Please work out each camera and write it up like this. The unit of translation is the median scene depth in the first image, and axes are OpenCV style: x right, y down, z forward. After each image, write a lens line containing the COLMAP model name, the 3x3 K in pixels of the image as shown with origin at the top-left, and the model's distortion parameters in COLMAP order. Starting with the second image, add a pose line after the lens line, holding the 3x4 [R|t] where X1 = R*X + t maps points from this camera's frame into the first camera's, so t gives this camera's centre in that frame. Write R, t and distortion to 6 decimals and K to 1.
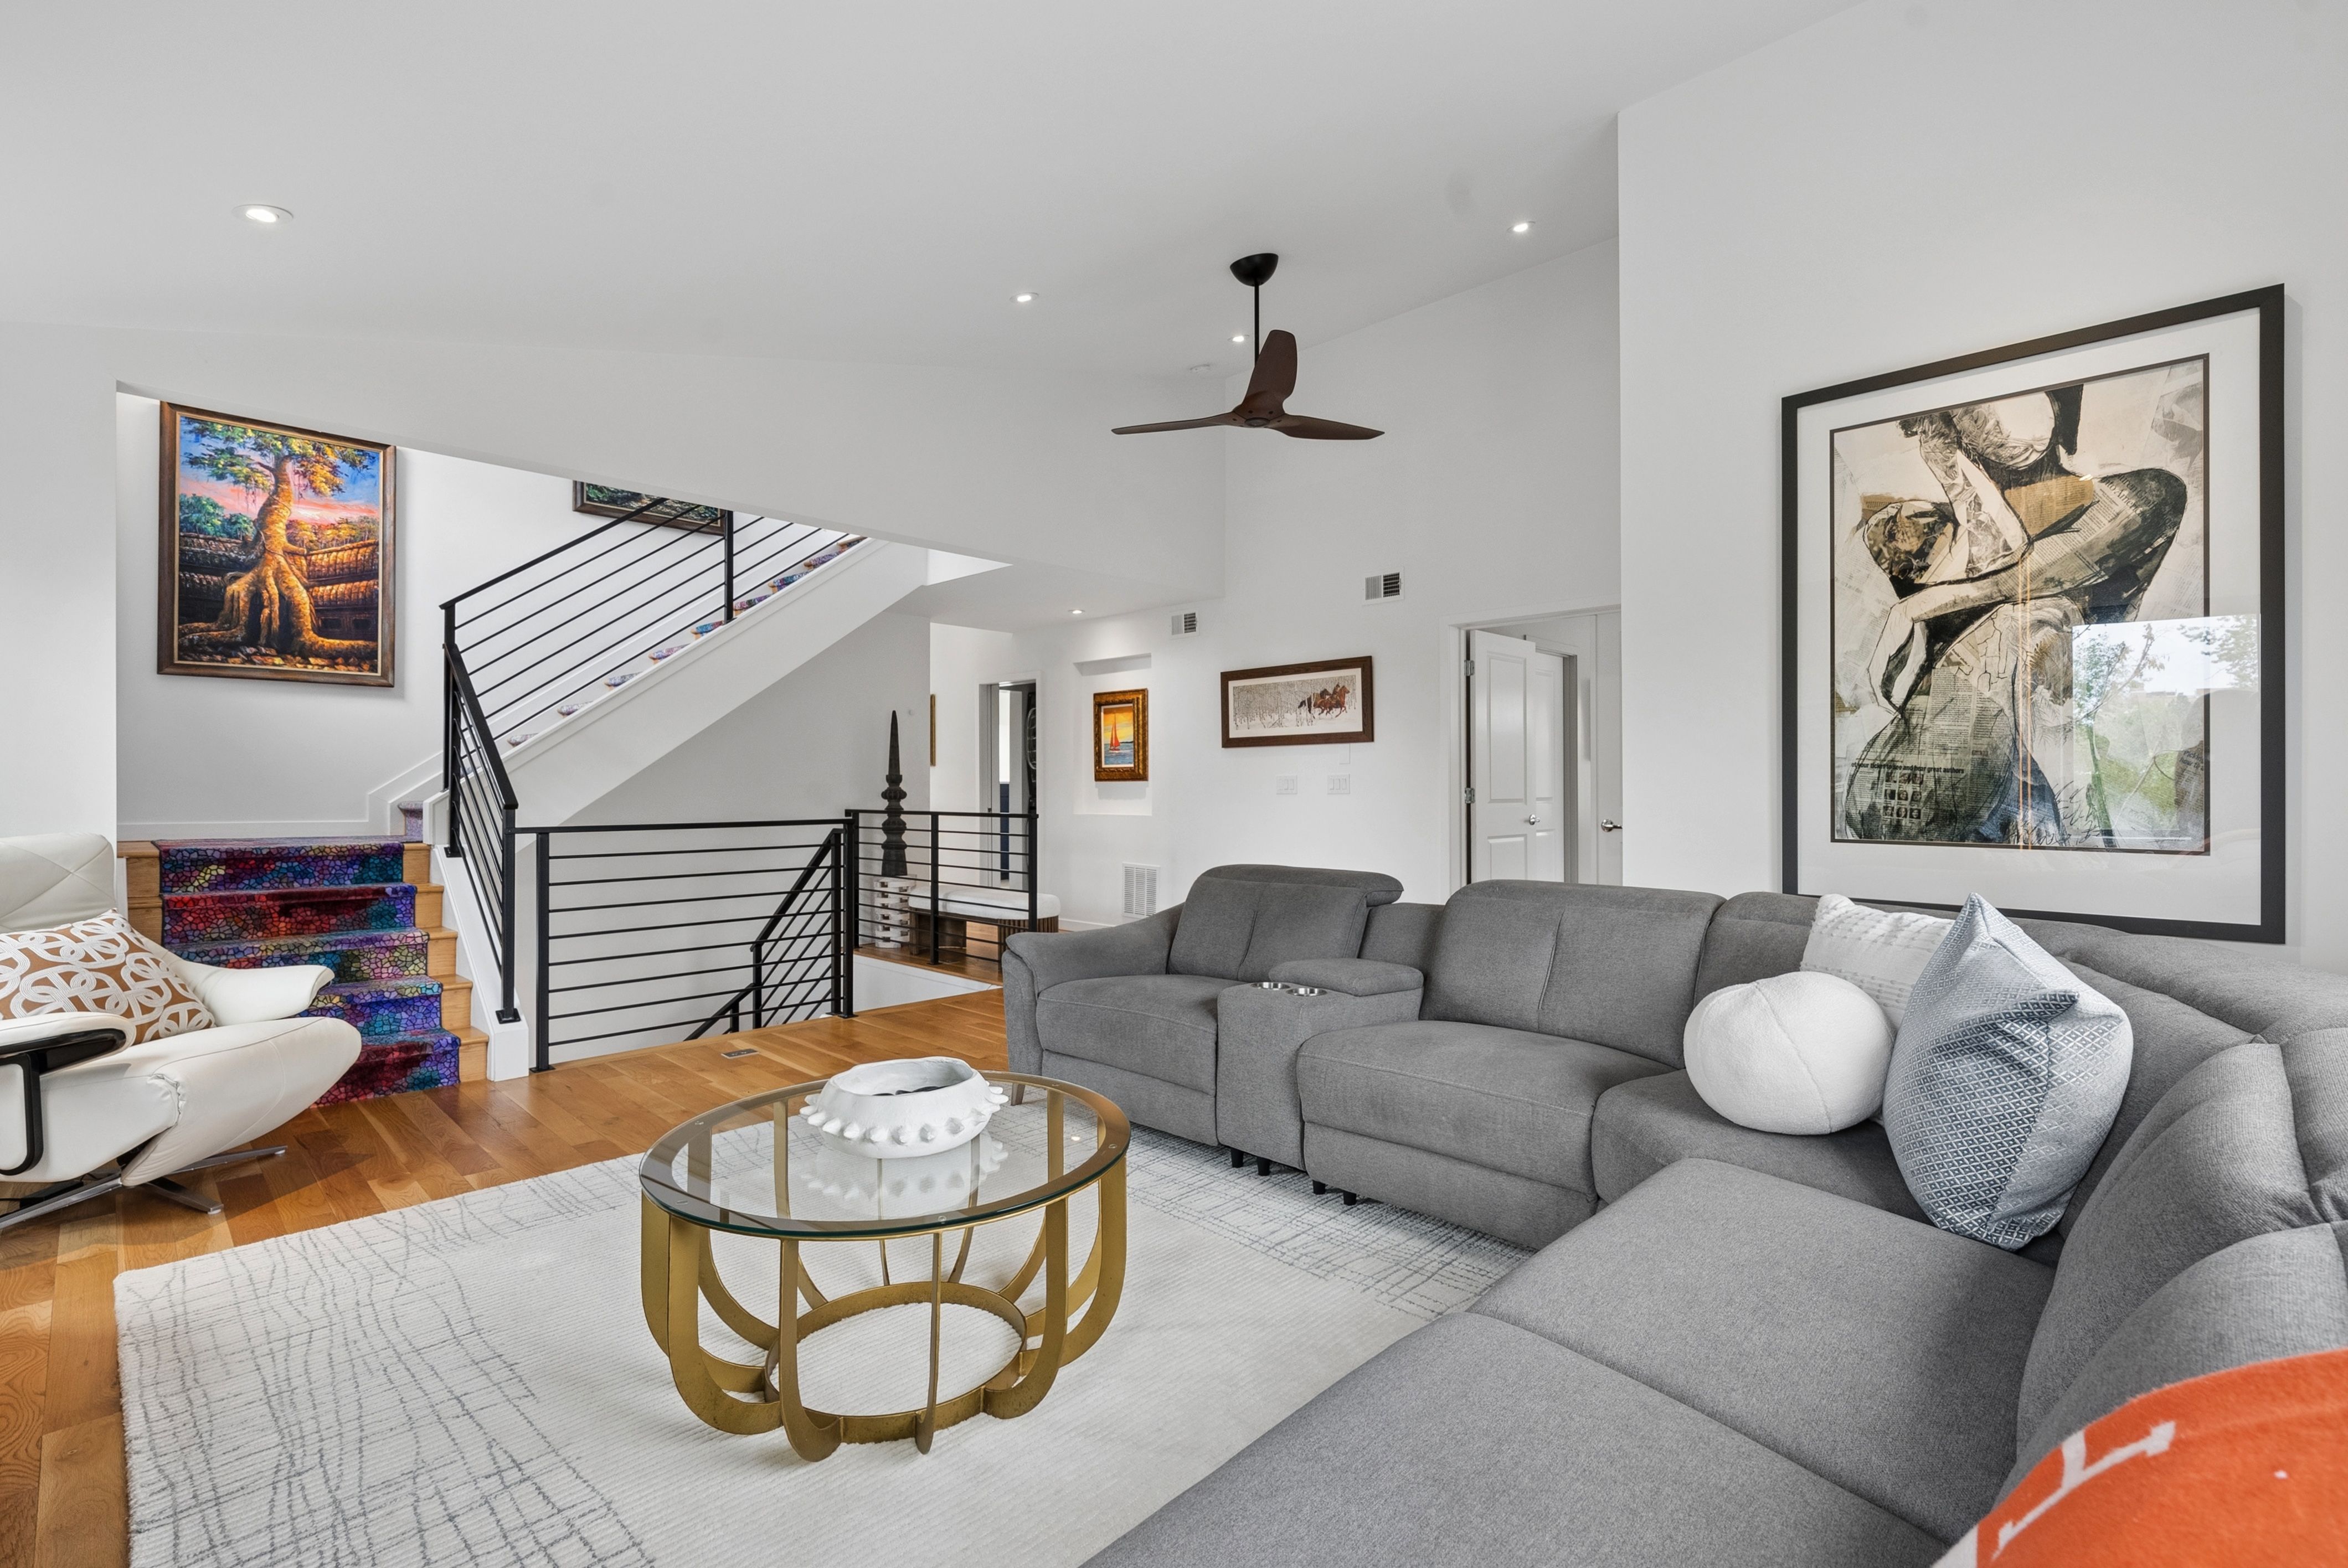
lens RADIAL K [[1051.9, 0, 1177.0], [0, 1051.9, 778.7], [0, 0, 1]] dist [-0.000168, 0.000088]
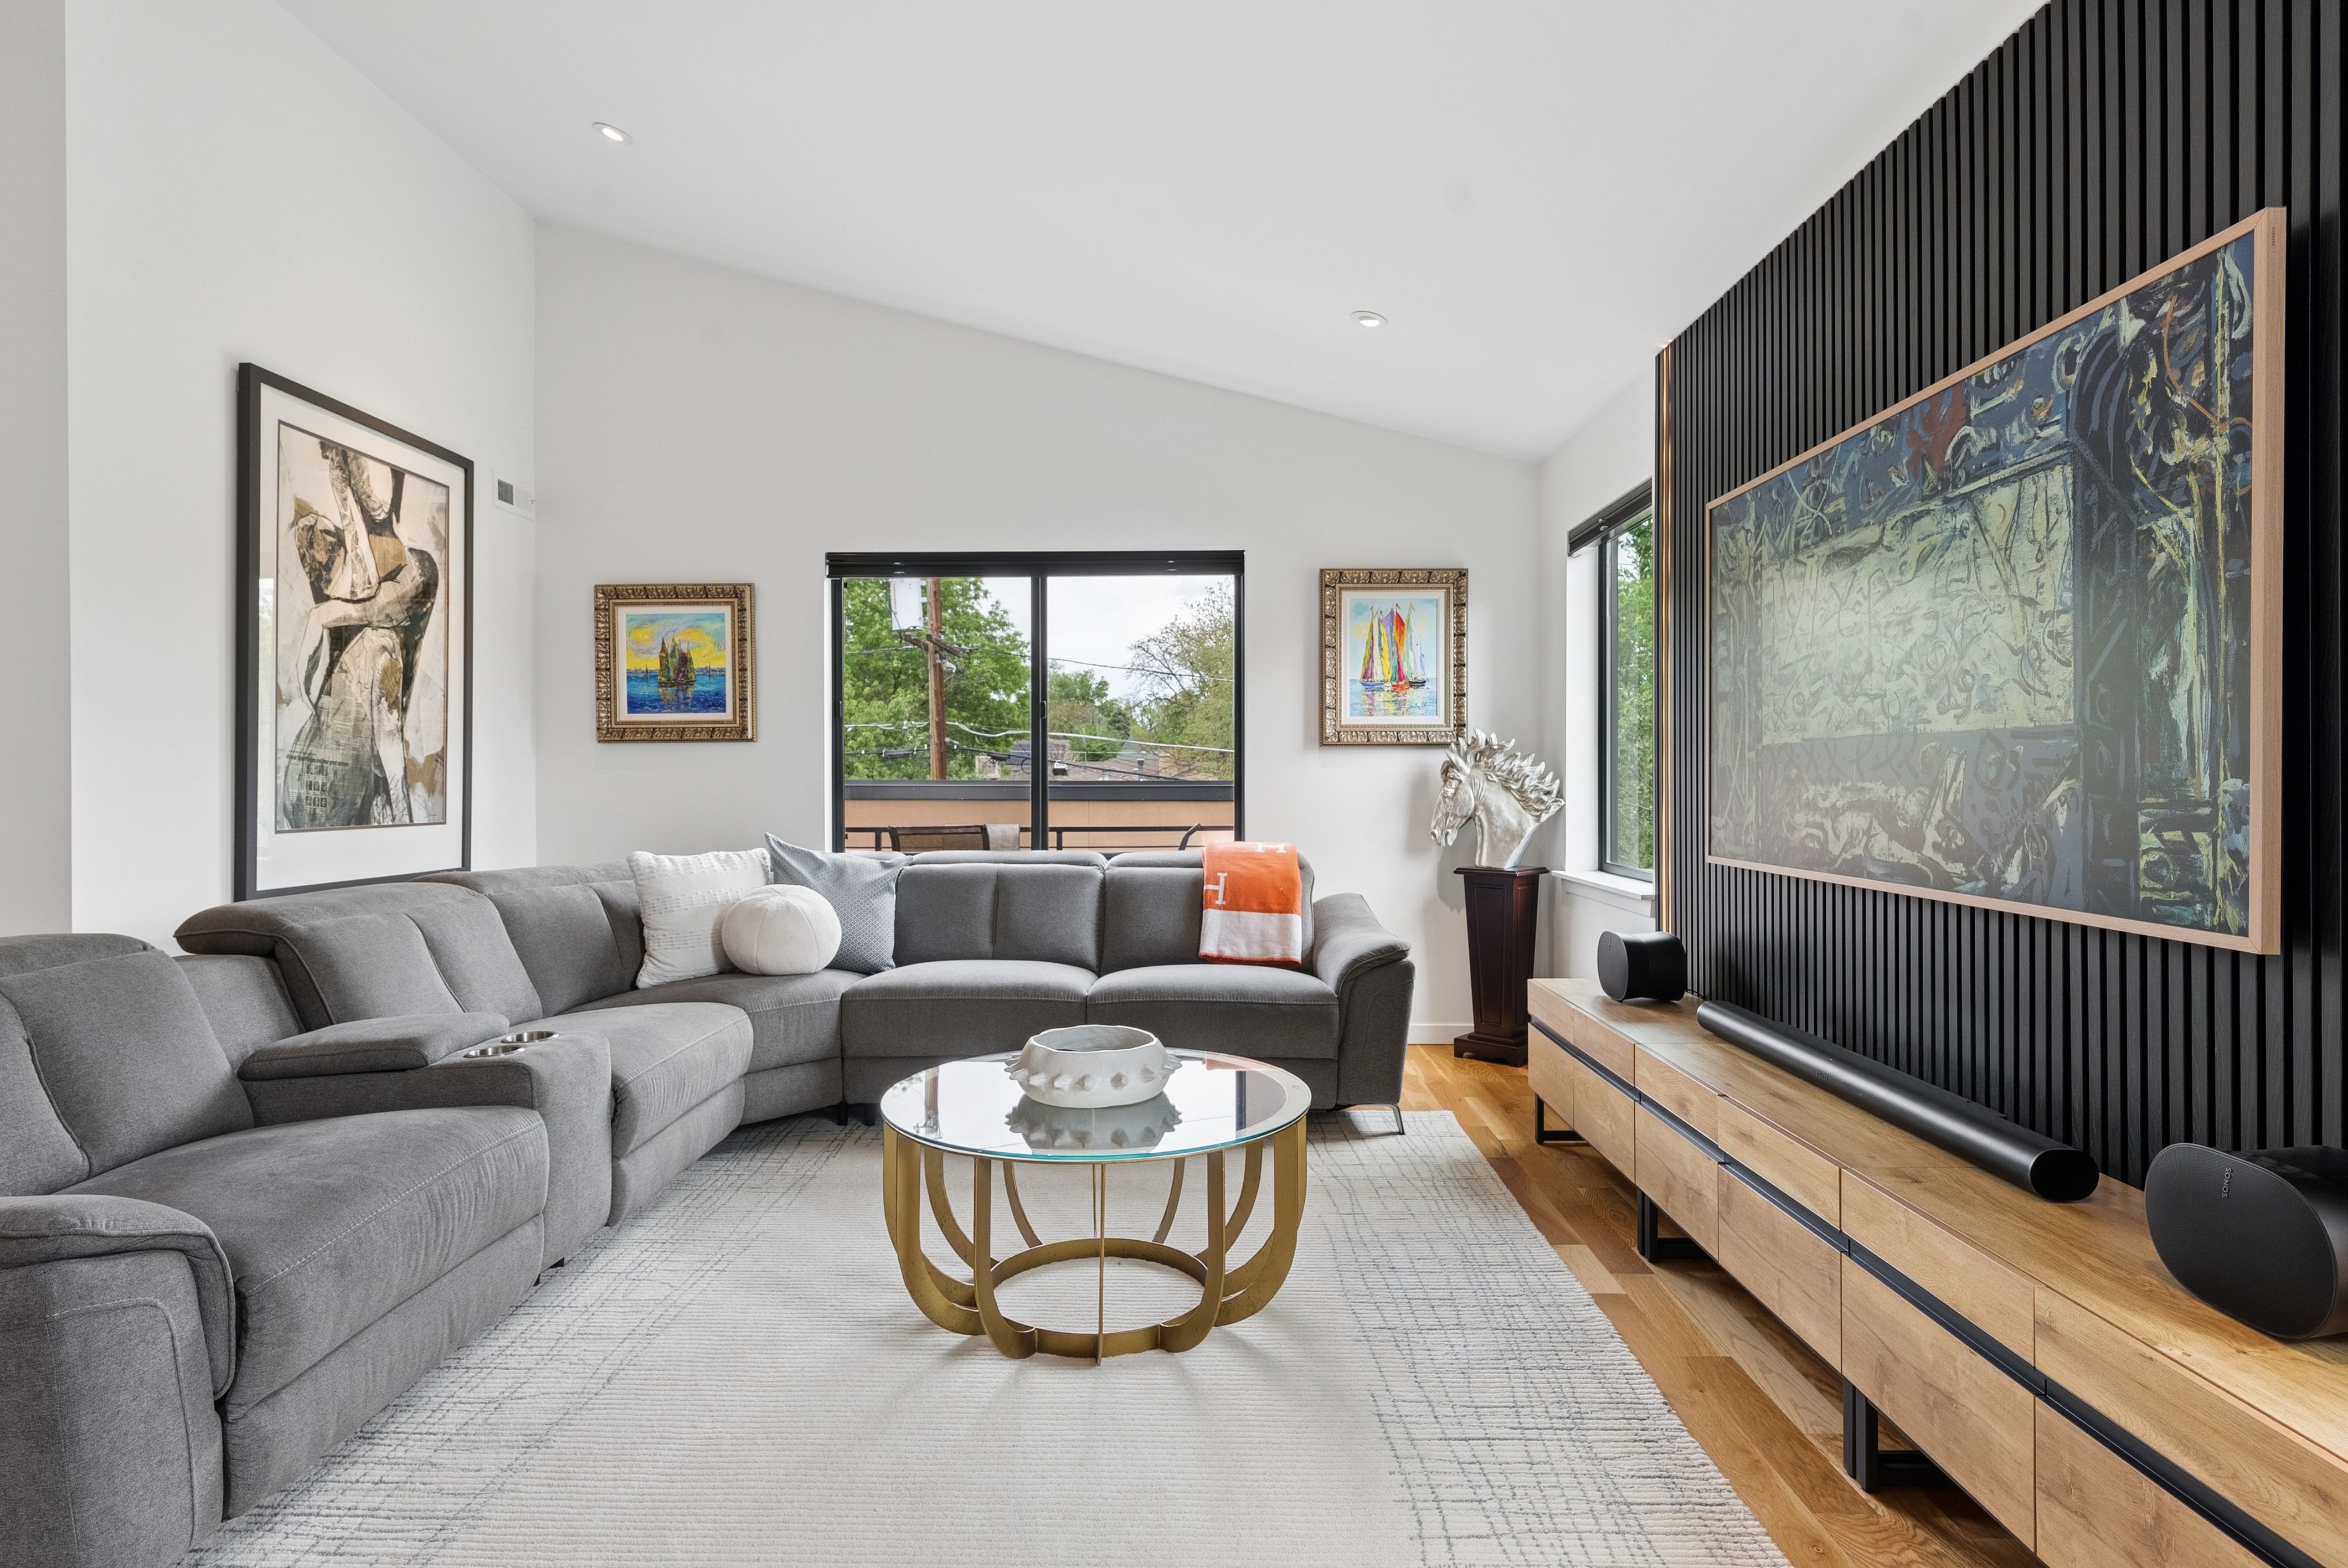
lens RADIAL K [[1200.7, 0, 1179.1], [0, 1200.7, 773.0], [0, 0, 1]] dist [0.000103, -0.000548]
pose [[-0.679276, 0.004482, 0.733869, -0.844685], [-0.003363, 0.999952, -0.009220, 0.011192], [-0.733875, -0.008731, -0.679228, 1.223050]]
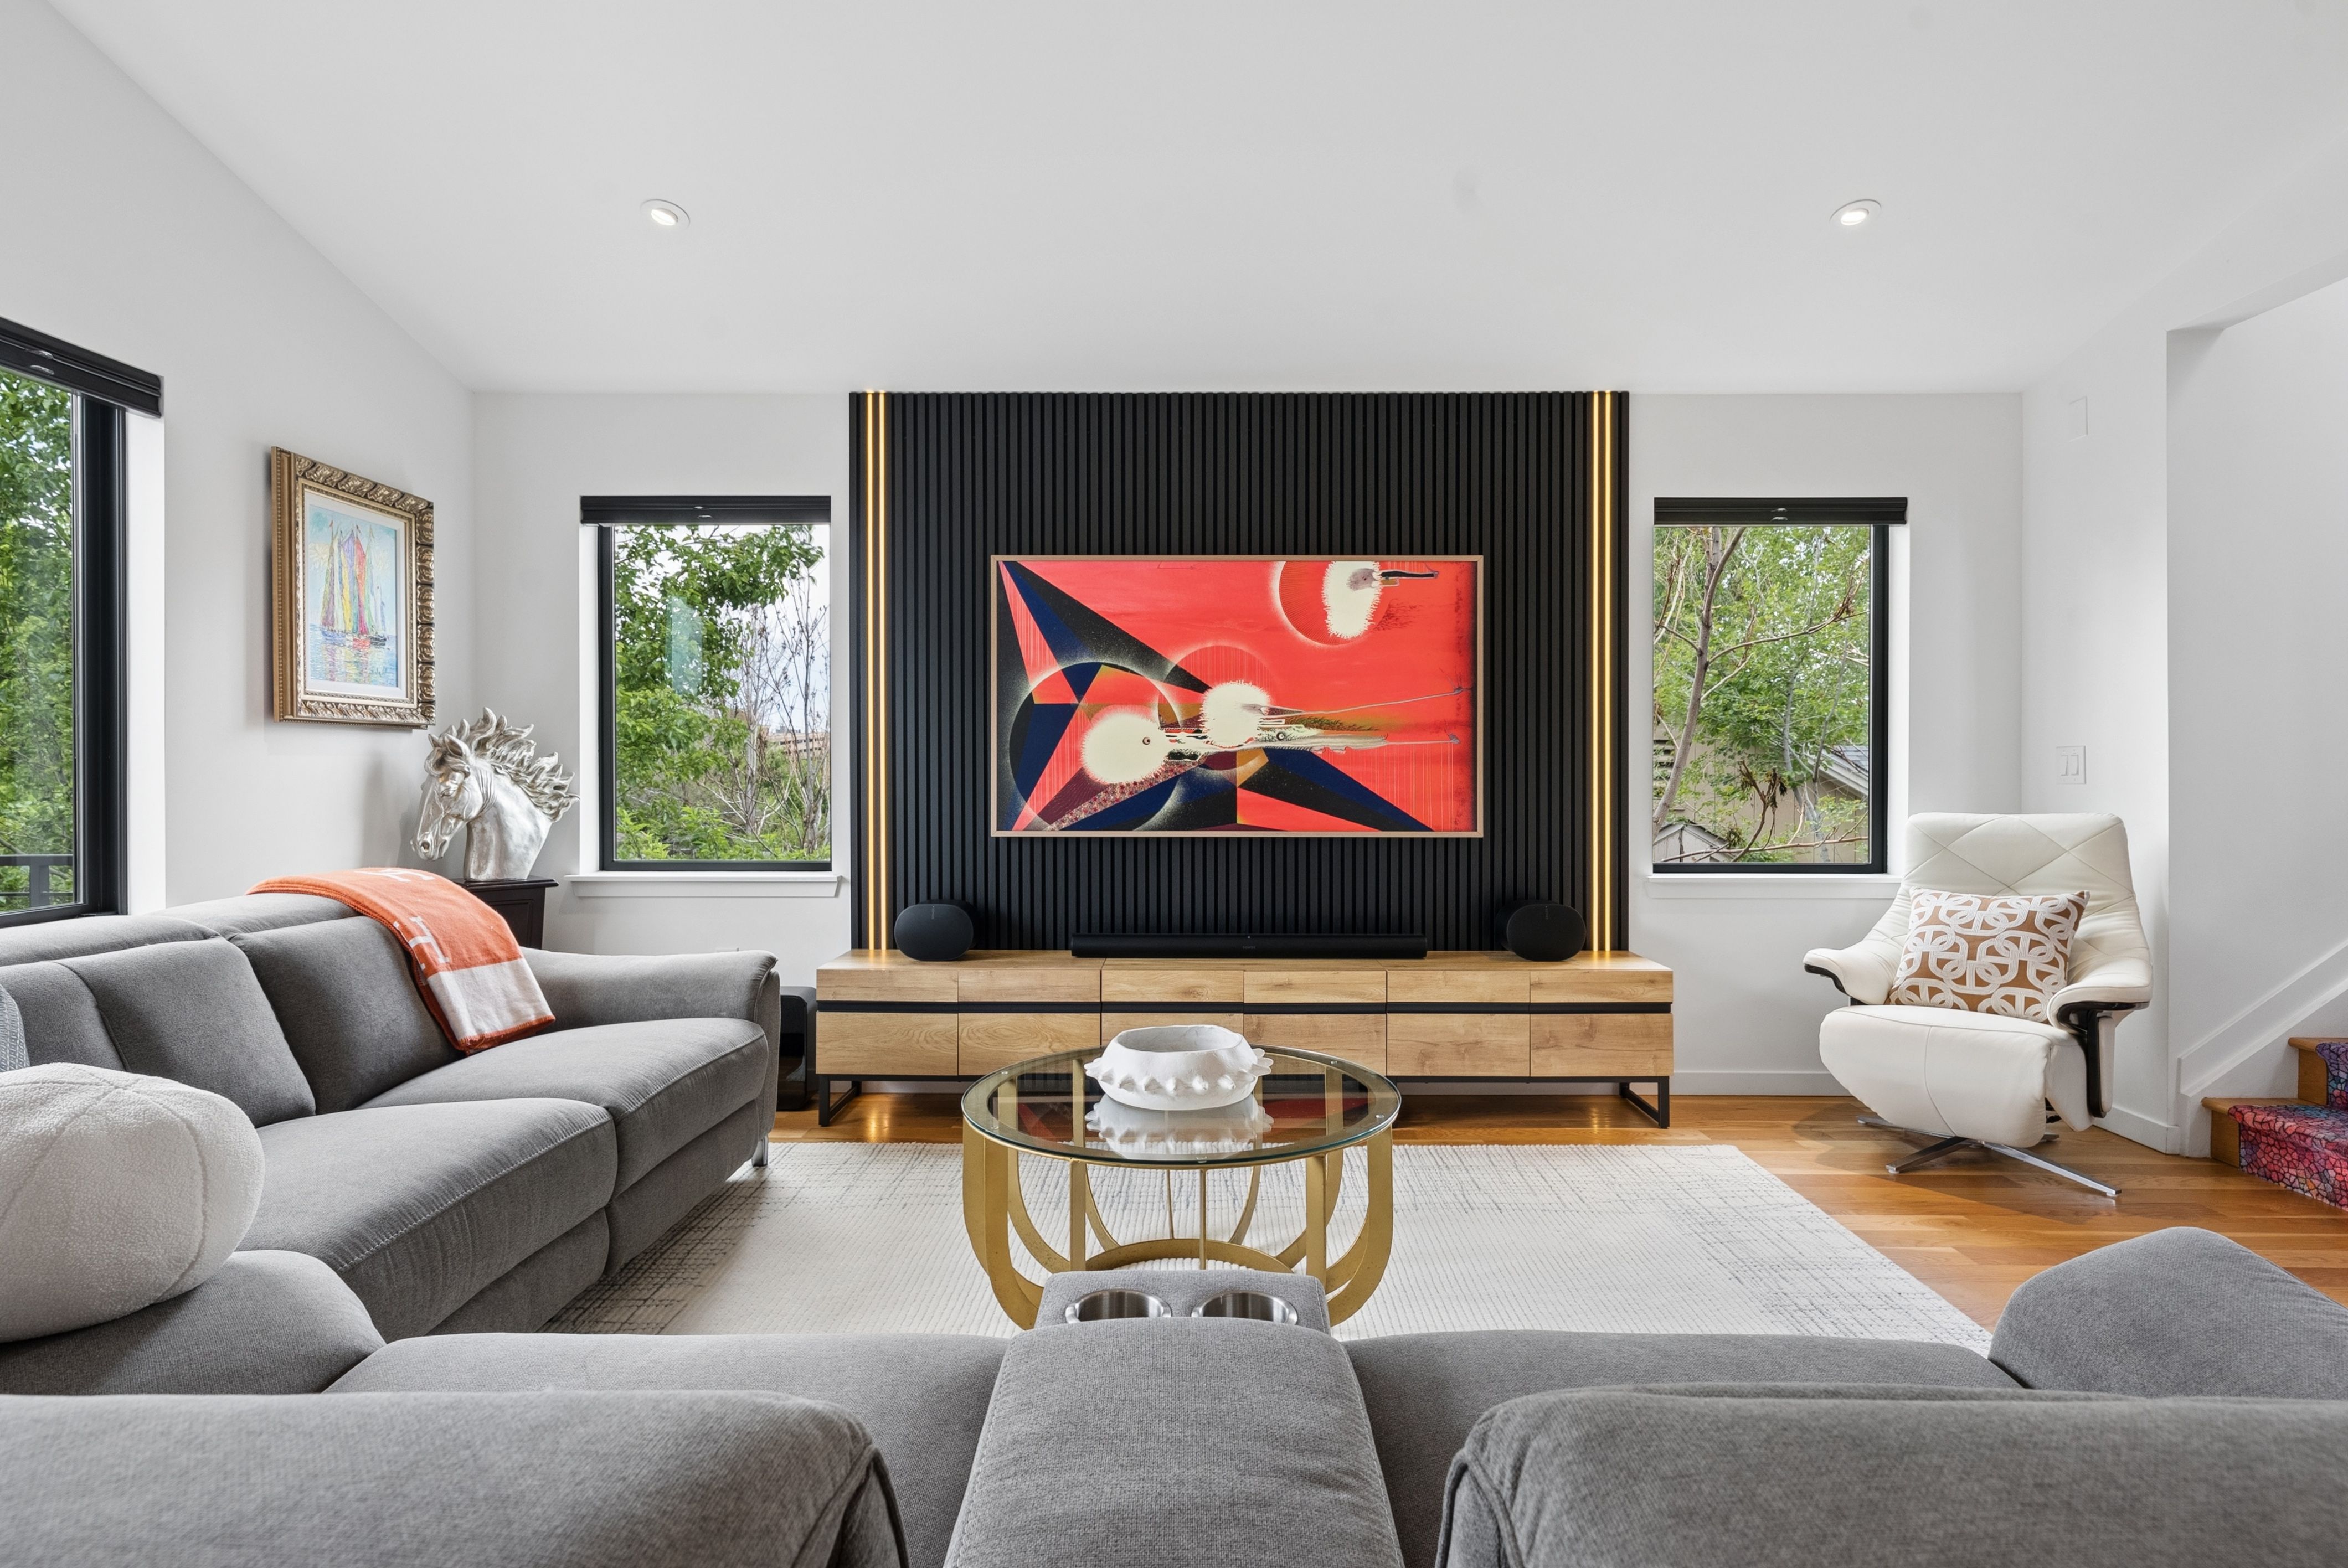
lens RADIAL K [[1206.0, 0, 1174.0], [0, 1206.0, 784.0], [0, 0, 1]] dist [-0.000314, -0.000224]
pose [[-0.732724, 0.010171, -0.680450, 0.390868], [0.006352, 0.999947, 0.008107, 0.010323], [0.680496, 0.001618, -0.732750, 1.291162]]
